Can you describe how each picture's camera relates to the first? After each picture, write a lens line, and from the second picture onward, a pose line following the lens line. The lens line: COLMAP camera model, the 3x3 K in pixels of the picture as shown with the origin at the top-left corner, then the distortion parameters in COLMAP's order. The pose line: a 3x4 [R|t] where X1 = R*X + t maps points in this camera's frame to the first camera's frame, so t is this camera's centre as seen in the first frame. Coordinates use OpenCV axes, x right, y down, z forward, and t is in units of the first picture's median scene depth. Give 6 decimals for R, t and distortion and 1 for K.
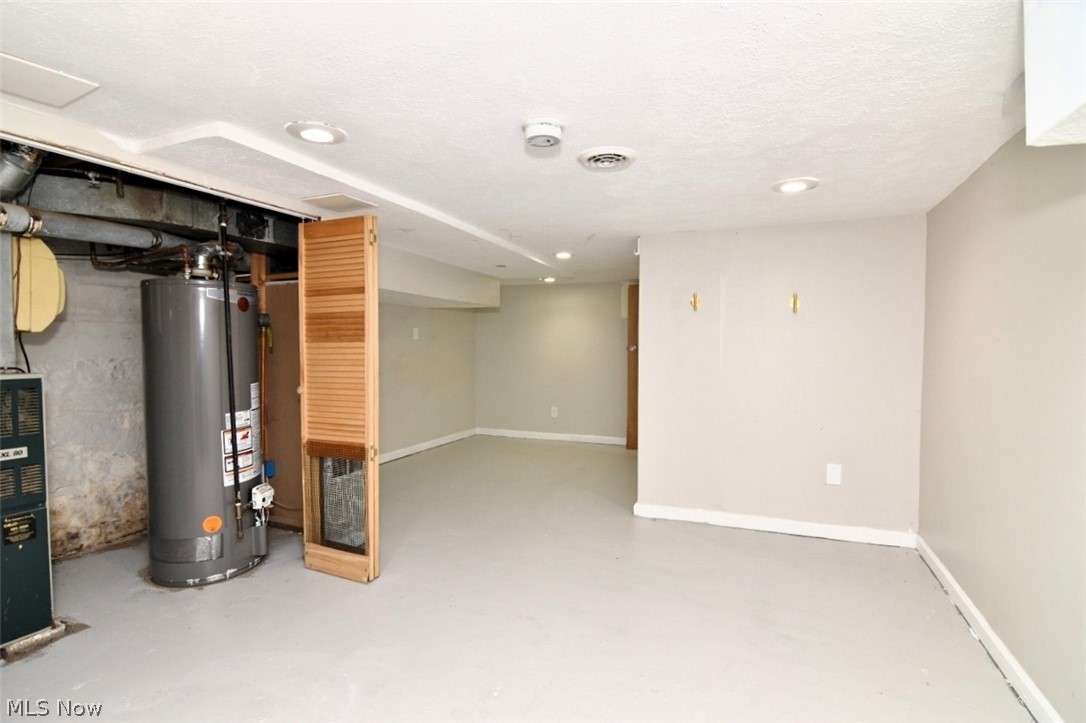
lens RADIAL K [[537.4, 0, 541.8], [0, 537.4, 359.2], [0, 0, 1]] dist [-0.008114, -0.007398]
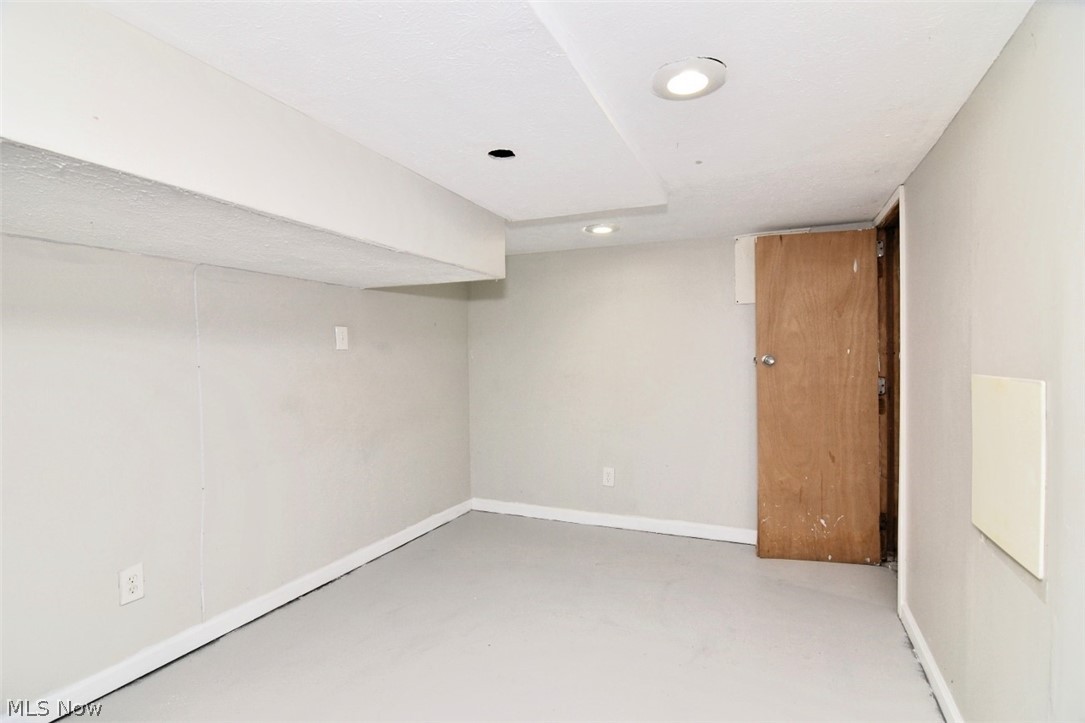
lens RADIAL K [[536.9, 0, 543.5], [0, 536.9, 361.3], [0, 0, 1]] dist [-0.008114, -0.007398]
pose [[0.999427, -0.011303, -0.031914, -0.024714], [0.010708, 0.999767, -0.018757, -0.011143], [0.032119, 0.018405, 0.999315, 0.438762]]
